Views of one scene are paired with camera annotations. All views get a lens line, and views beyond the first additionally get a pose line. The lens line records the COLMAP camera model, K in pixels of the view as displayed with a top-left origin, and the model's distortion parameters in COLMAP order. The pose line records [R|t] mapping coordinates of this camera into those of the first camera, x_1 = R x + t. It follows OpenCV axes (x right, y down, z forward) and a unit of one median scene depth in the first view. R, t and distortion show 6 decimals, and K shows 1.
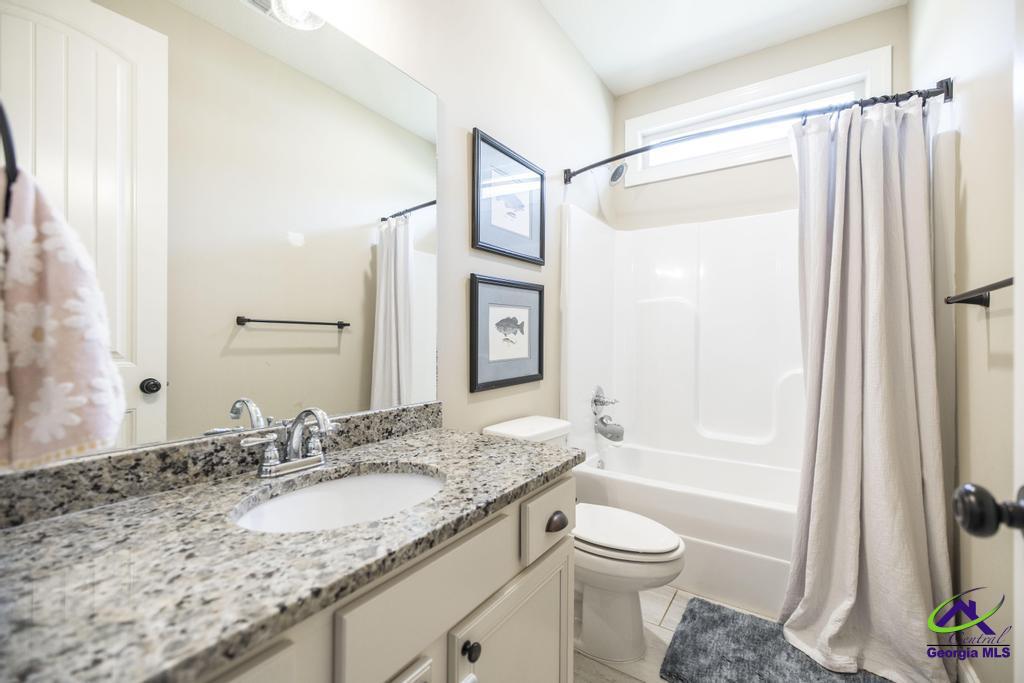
lens RADIAL K [[431.1, 0, 516.2], [0, 431.1, 340.1], [0, 0, 1]] dist [0.000739, -0.000267]
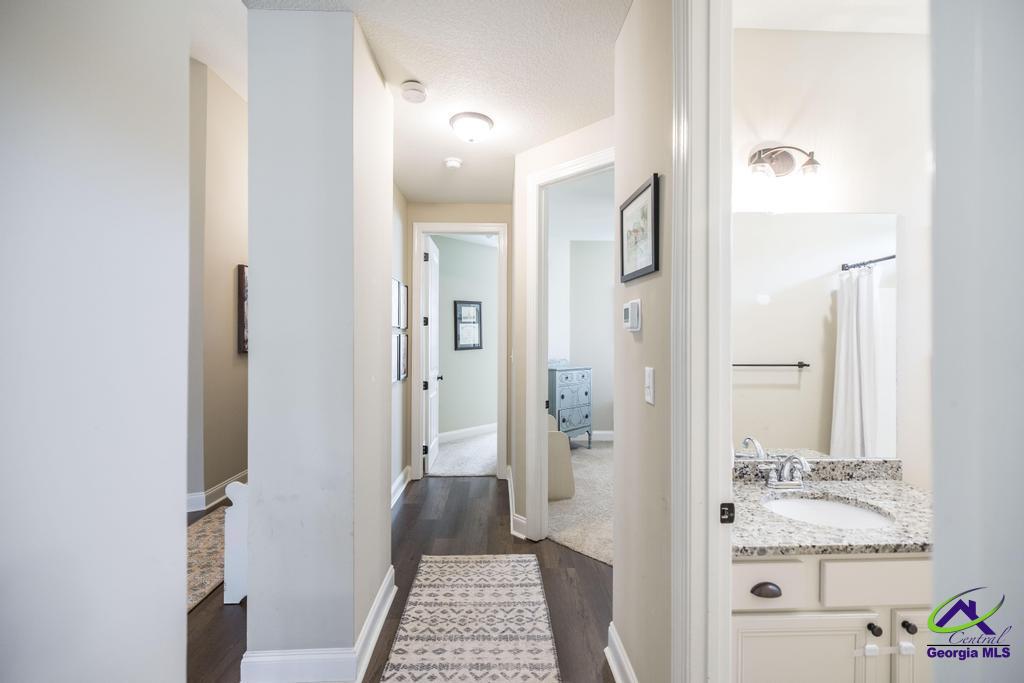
lens RADIAL K [[431.1, 0, 513.2], [0, 431.1, 339.1], [0, 0, 1]] dist [0.000739, -0.000267]
pose [[0.579398, -0.001269, -0.815044, 0.285979], [0.002531, 0.999997, 0.000242, -0.311968], [0.815041, -0.002203, 0.579400, -0.944406]]
